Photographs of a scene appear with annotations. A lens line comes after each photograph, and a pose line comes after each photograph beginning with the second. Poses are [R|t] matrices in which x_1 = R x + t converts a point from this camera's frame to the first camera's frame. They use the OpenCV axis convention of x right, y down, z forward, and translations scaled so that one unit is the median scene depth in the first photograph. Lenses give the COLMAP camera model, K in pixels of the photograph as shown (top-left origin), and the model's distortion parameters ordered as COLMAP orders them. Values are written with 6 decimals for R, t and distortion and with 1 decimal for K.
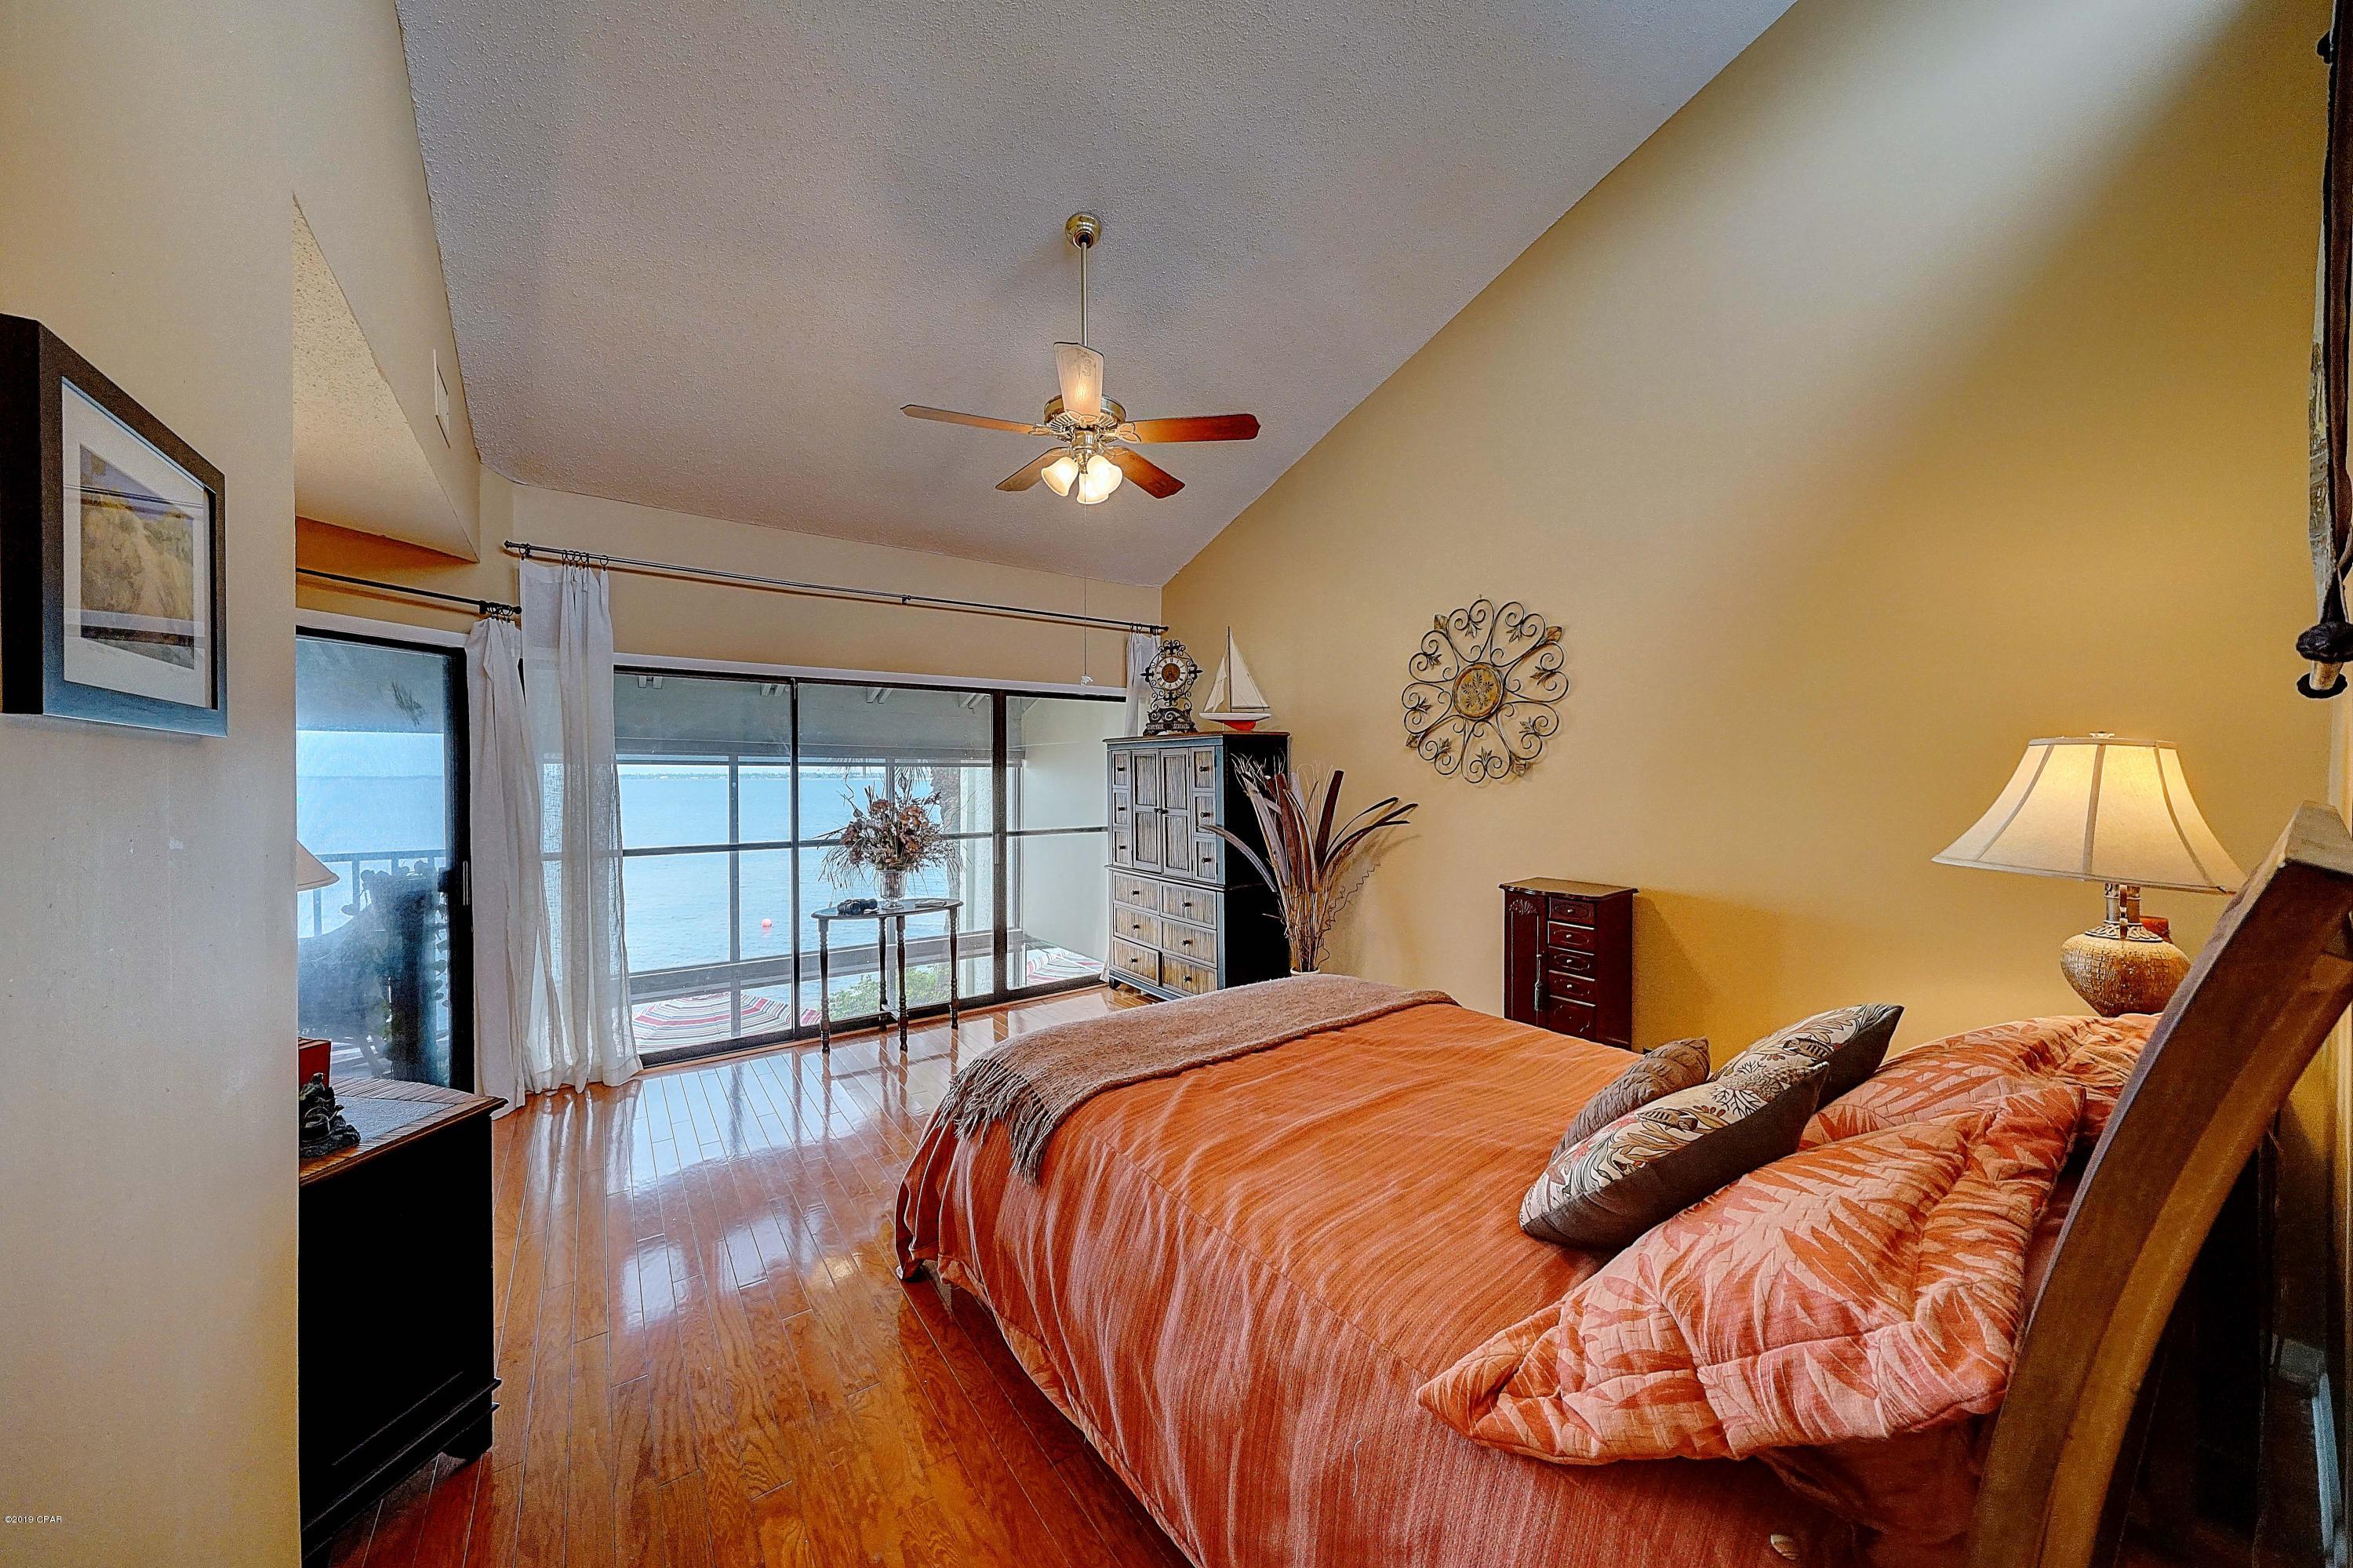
lens RADIAL K [[794.3, 0, 1177.4], [0, 794.3, 785.2], [0, 0, 1]] dist [-0.000642, -0.000908]
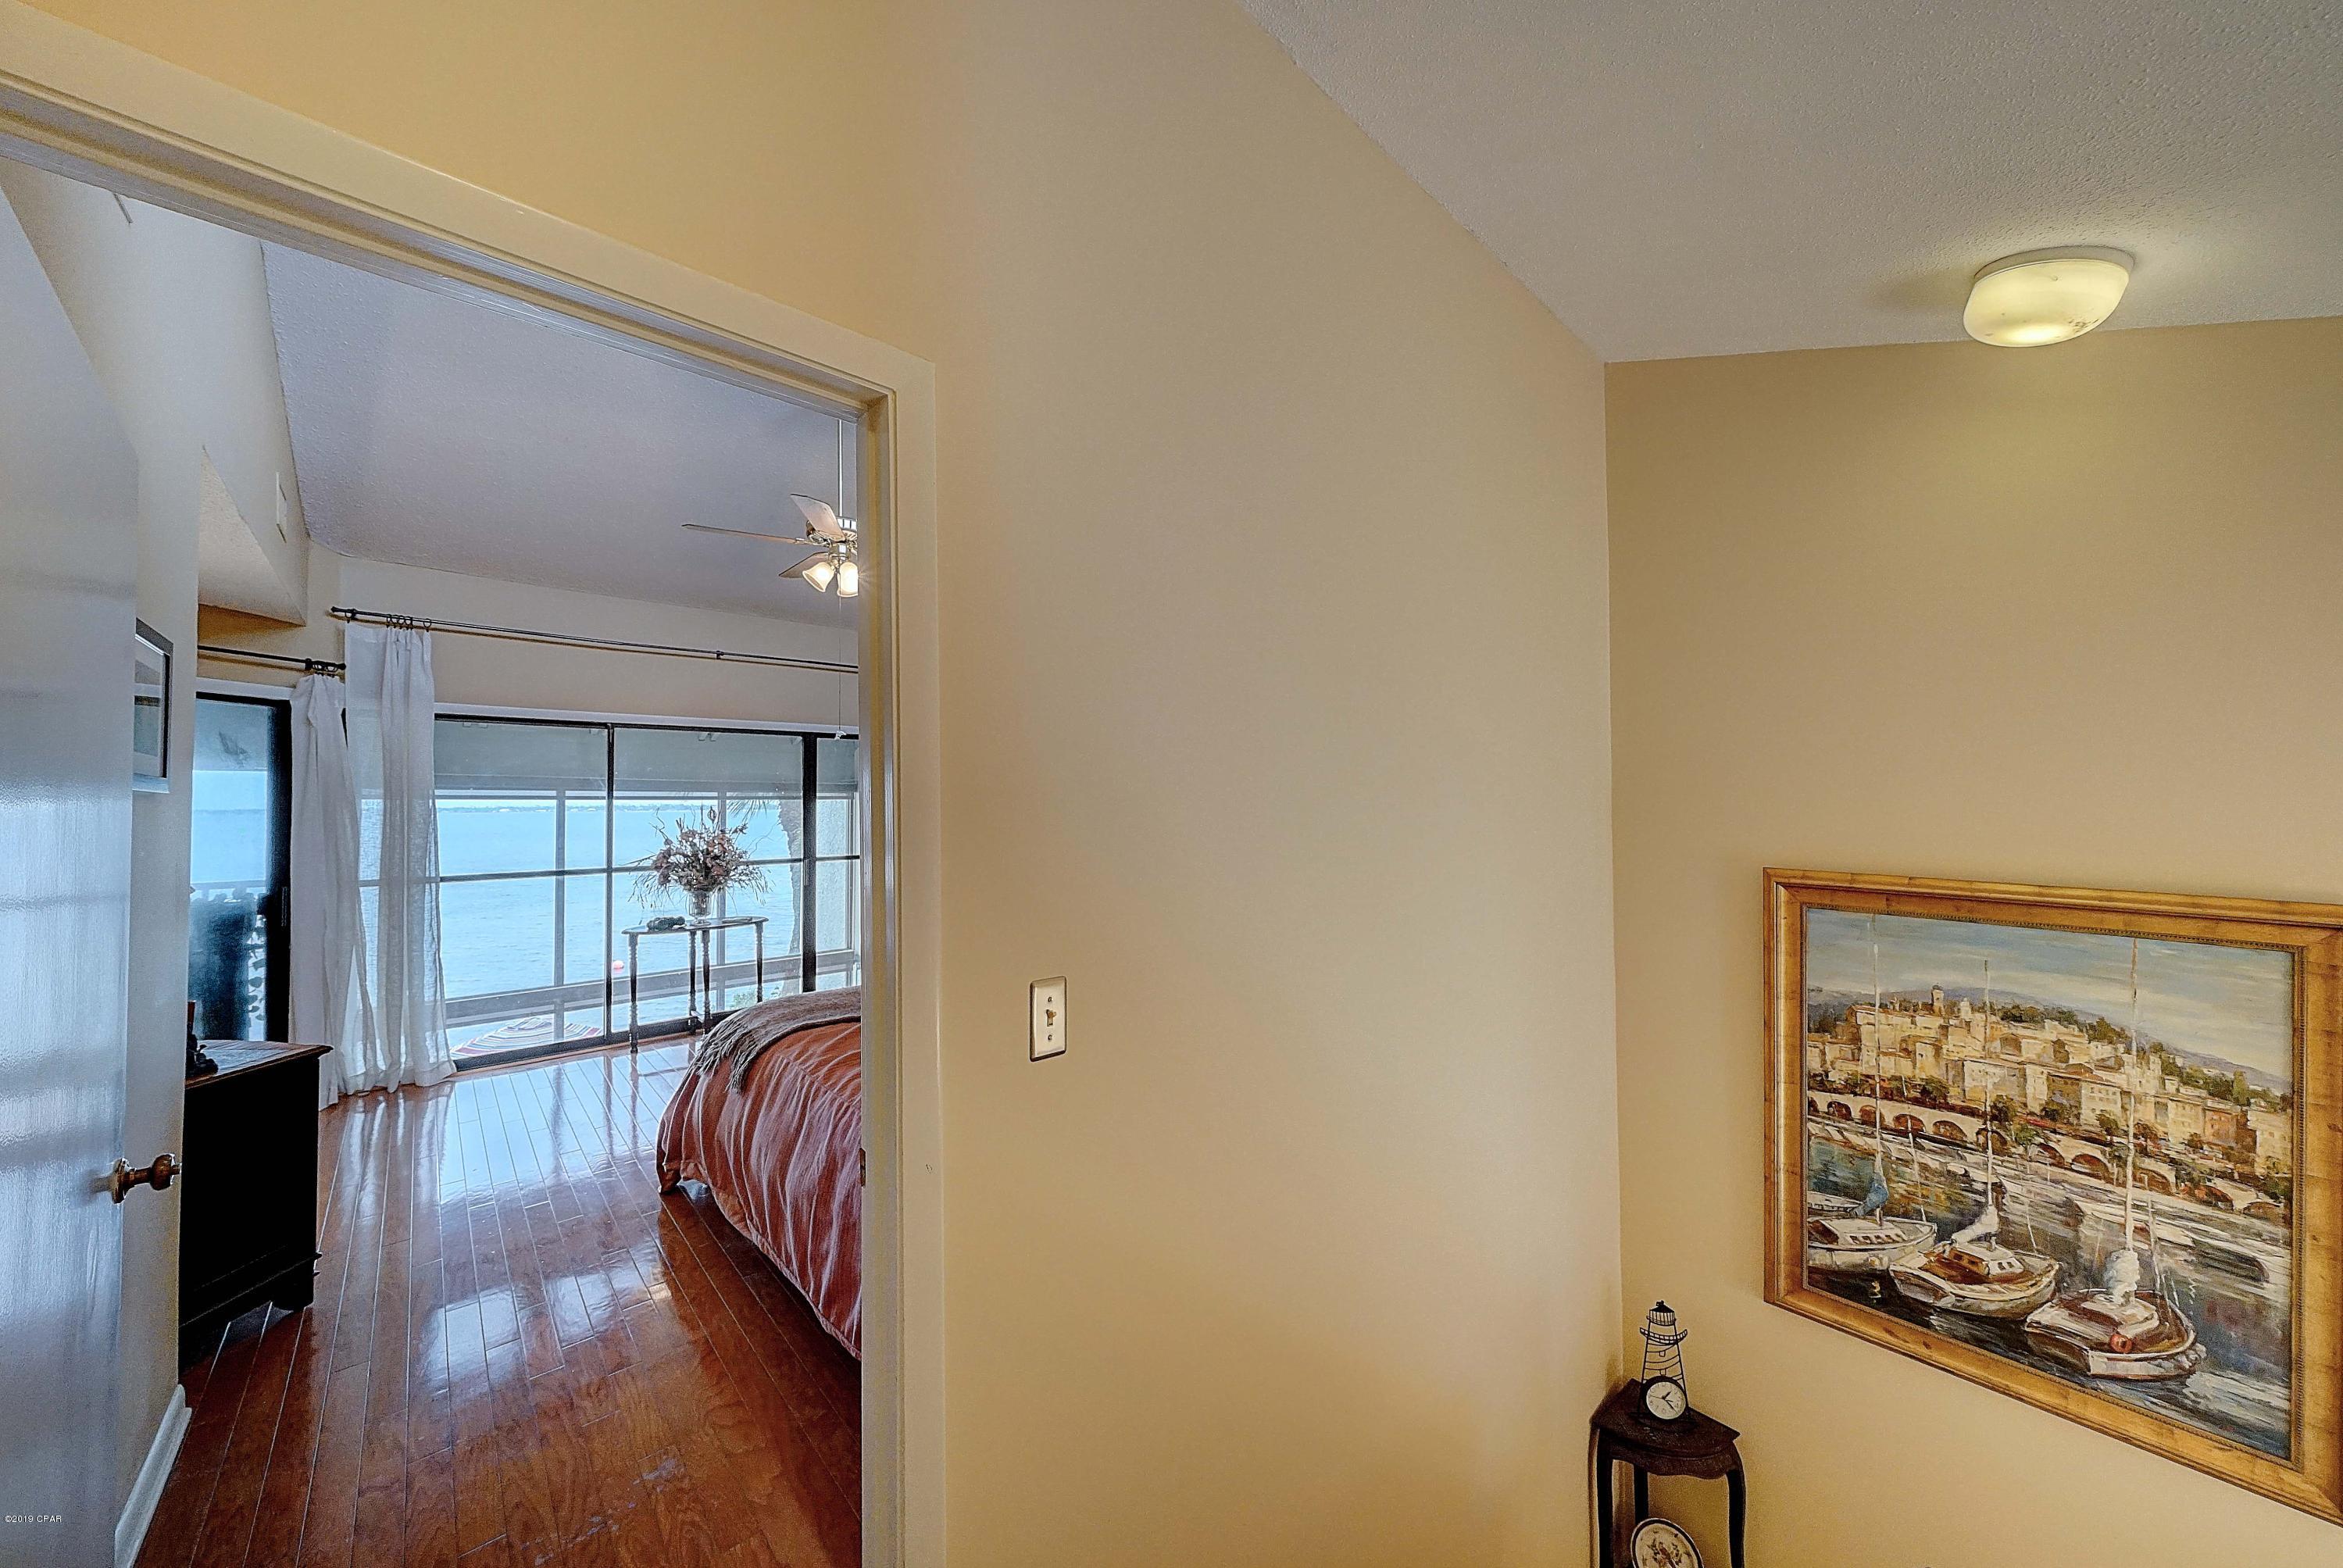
lens RADIAL K [[790.9, 0, 1168.4], [0, 790.9, 785.9], [0, 0, 1]] dist [-0.000642, -0.000908]
pose [[0.992151, -0.003307, 0.124998, 0.201406], [0.007724, 0.999362, -0.034867, 0.000326], [-0.124803, 0.035559, 0.991544, -0.263202]]
